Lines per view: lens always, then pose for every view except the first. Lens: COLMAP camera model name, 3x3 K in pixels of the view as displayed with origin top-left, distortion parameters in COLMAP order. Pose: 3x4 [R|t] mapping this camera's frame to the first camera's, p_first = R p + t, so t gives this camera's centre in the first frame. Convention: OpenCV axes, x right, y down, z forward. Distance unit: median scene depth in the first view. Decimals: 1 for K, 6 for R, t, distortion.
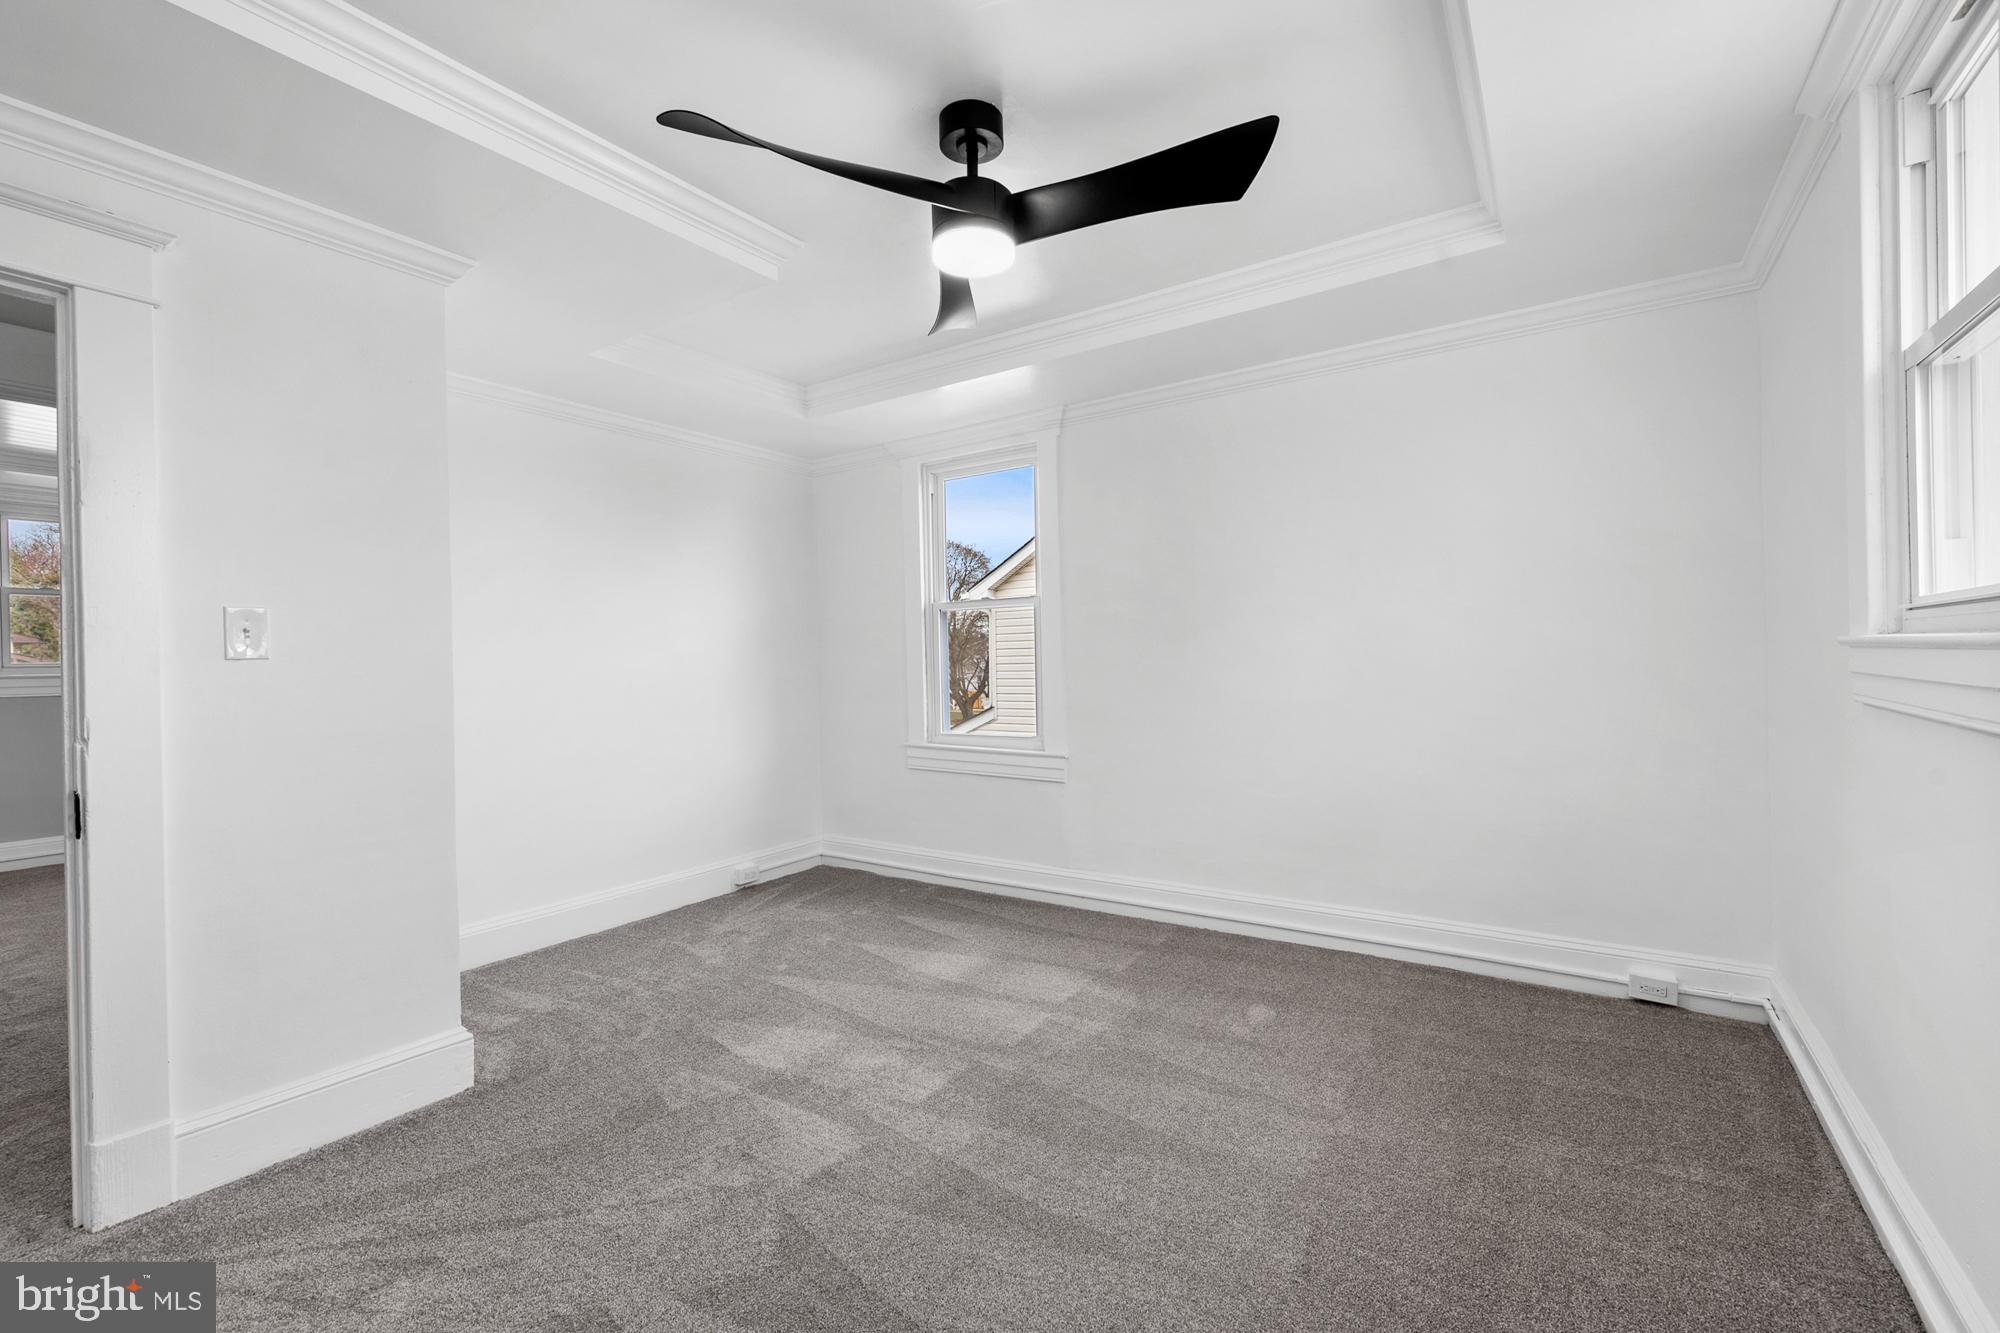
lens RADIAL K [[867.4, 0, 995.4], [0, 867.4, 660.6], [0, 0, 1]] dist [0.002380, 0.000571]
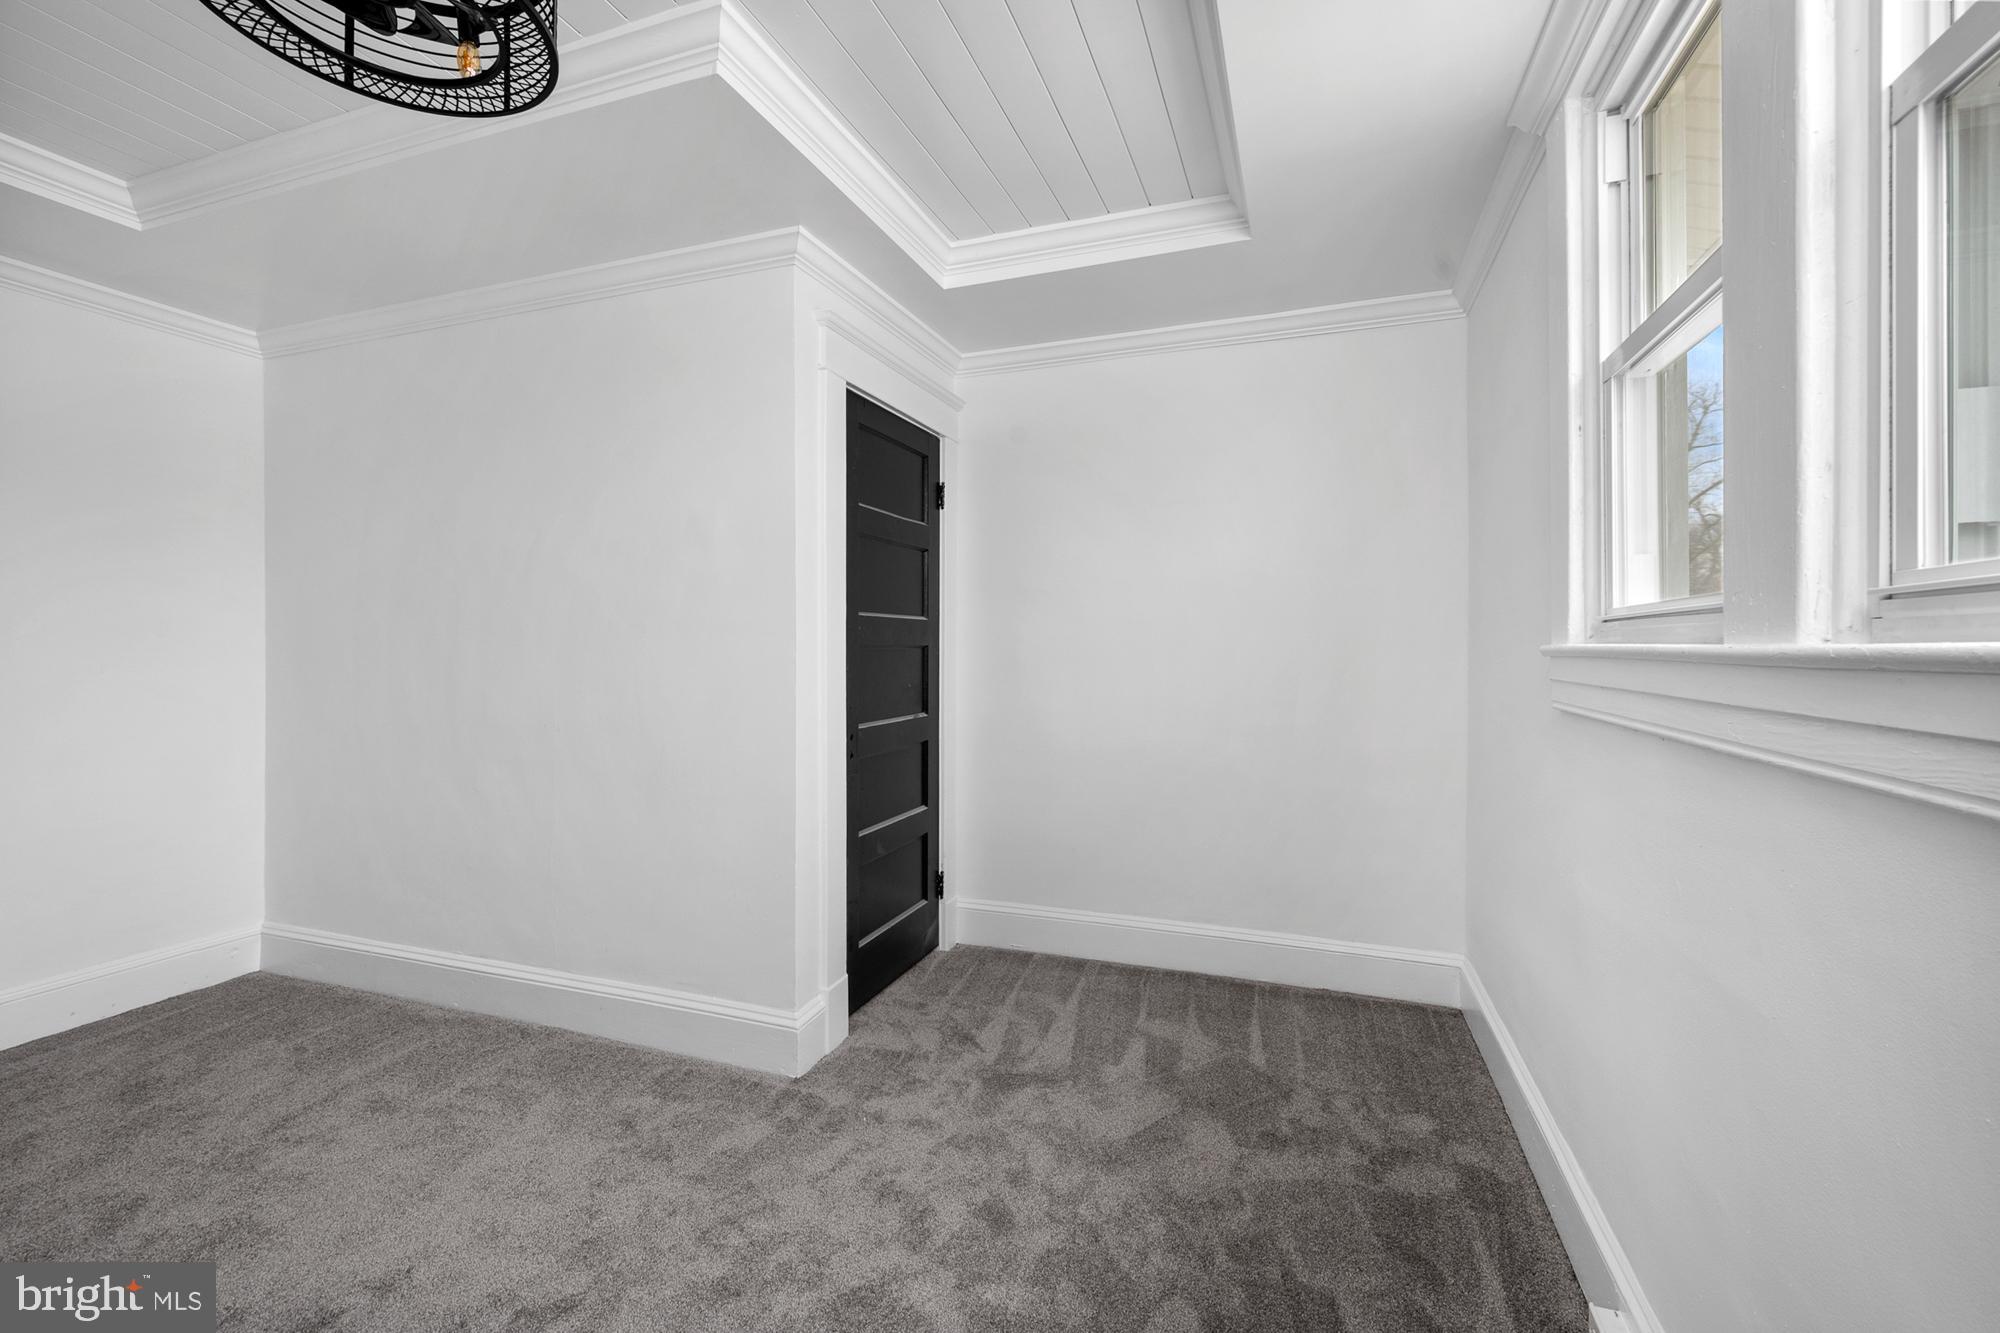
lens RADIAL K [[867.4, 0, 1003.5], [0, 867.4, 655.6], [0, 0, 1]] dist [0.002380, 0.000571]
pose [[0.969540, 0.010780, 0.244697, 0.131293], [-0.009261, 0.999930, -0.007354, -0.004488], [-0.244759, 0.004864, 0.969572, 0.197569]]
